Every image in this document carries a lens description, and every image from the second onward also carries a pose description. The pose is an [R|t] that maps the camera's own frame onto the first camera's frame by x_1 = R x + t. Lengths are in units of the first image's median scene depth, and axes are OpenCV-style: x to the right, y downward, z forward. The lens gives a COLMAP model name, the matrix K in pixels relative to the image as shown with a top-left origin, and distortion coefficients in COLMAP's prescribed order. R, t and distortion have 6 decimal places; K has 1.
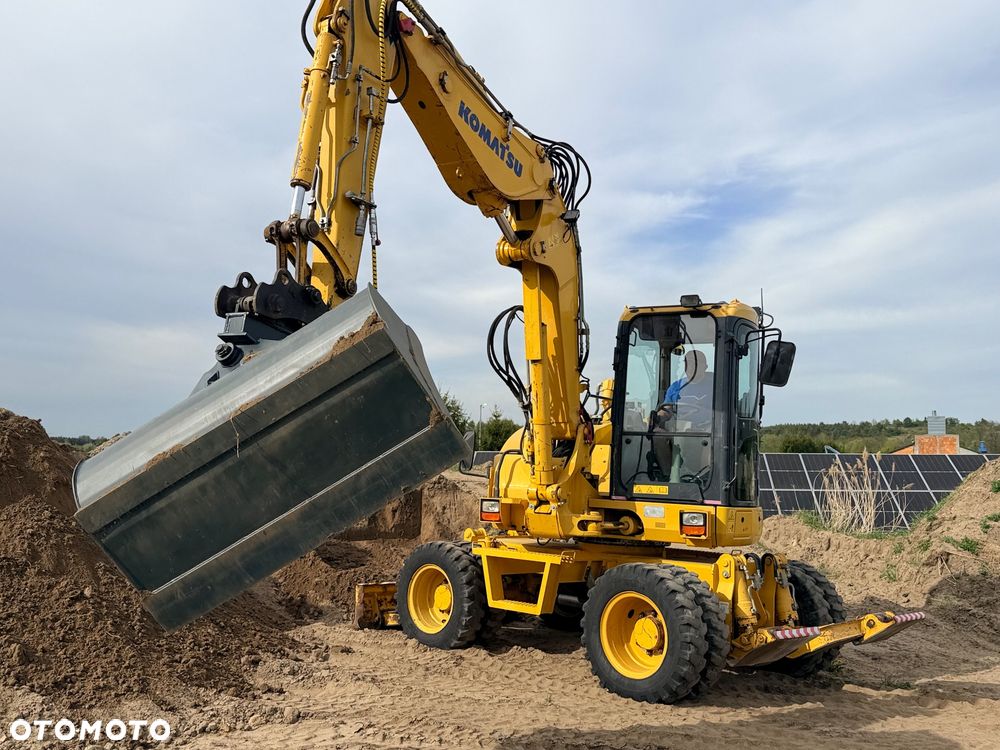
lens RADIAL K [[1031.9, 0, 490.5], [0, 1031.9, 359.5], [0, 0, 1]] dist [0.212651, -0.475423]
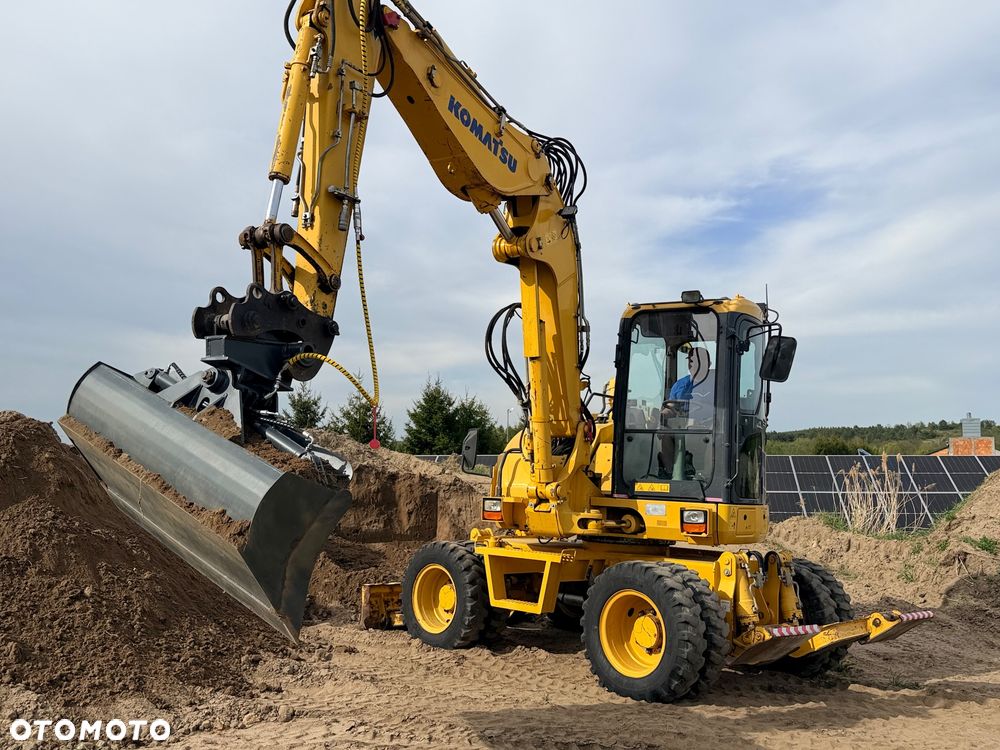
lens RADIAL K [[1029.8, 0, 500.7], [0, 1029.8, 364.7], [0, 0, 1]] dist [0.207634, -0.455610]
pose [[0.999615, -0.007453, -0.026712, 0.037181], [0.007406, 0.999971, -0.001838, 0.009042], [0.026725, 0.001640, 0.999641, 0.008169]]
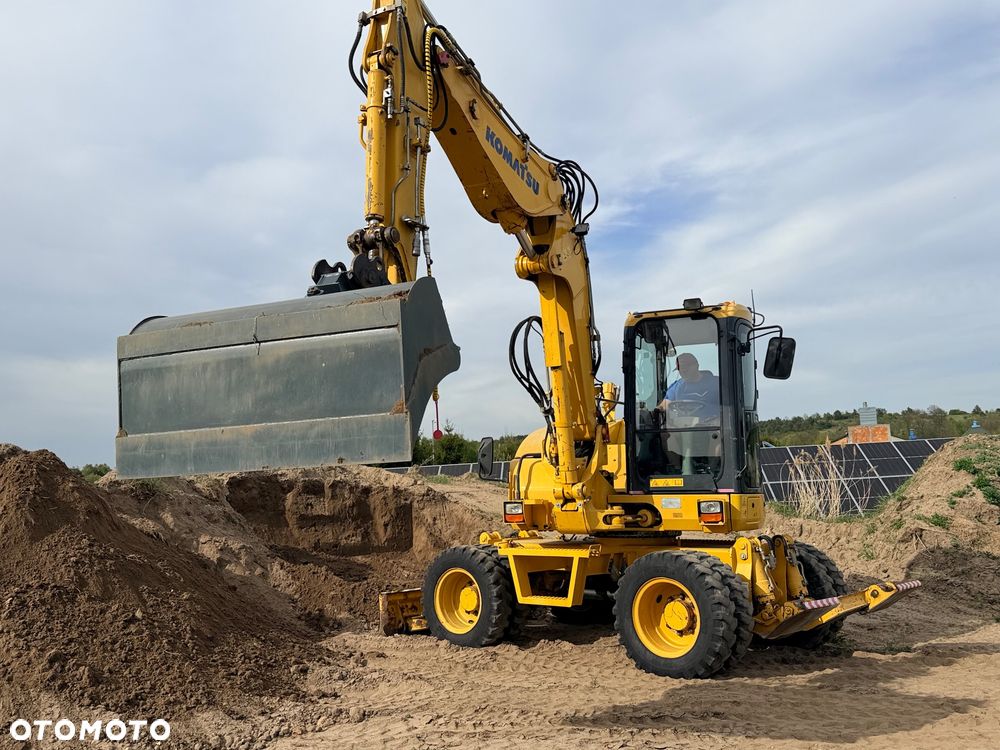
lens RADIAL K [[1042.8, 0, 494.0], [0, 1042.8, 373.6], [0, 0, 1]] dist [0.269487, -0.695770]
pose [[0.995451, -0.051885, 0.079911, -0.102672], [0.051981, 0.998648, 0.000878, 0.003396], [-0.079848, 0.003279, 0.996802, -0.062140]]
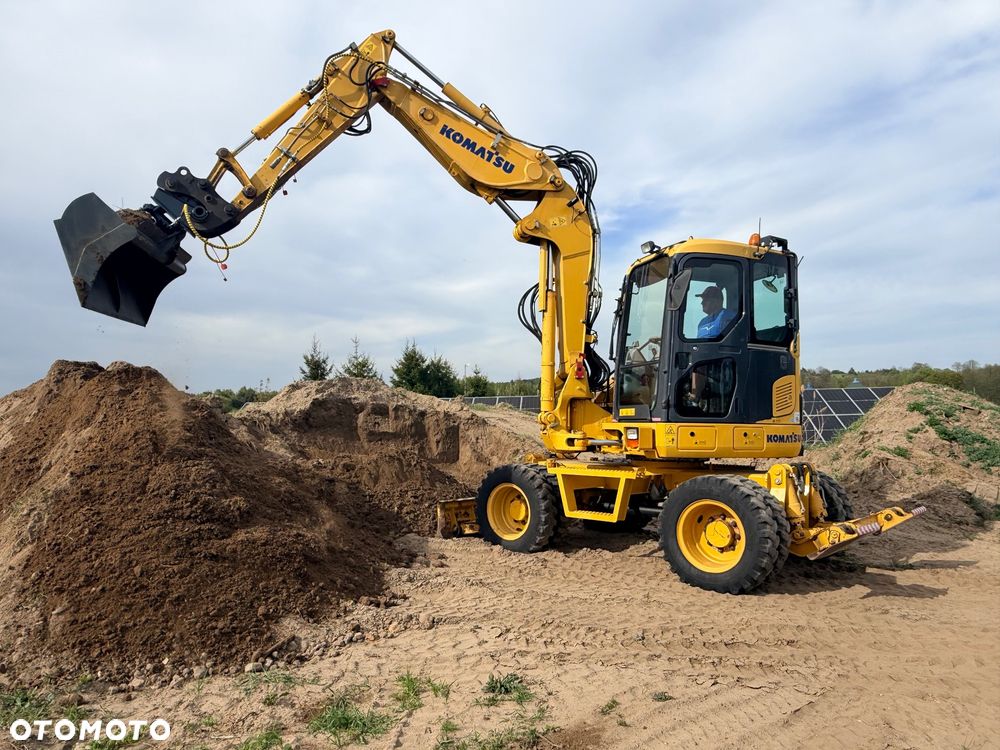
lens RADIAL K [[718.2, 0, 495.4], [0, 718.2, 372.5], [0, 0, 1]] dist [0.093473, -0.160501]
pose [[0.996931, -0.024164, 0.074461, -0.142887], [0.020682, 0.998672, 0.047176, 0.036251], [-0.075503, -0.045492, 0.996107, 0.212392]]
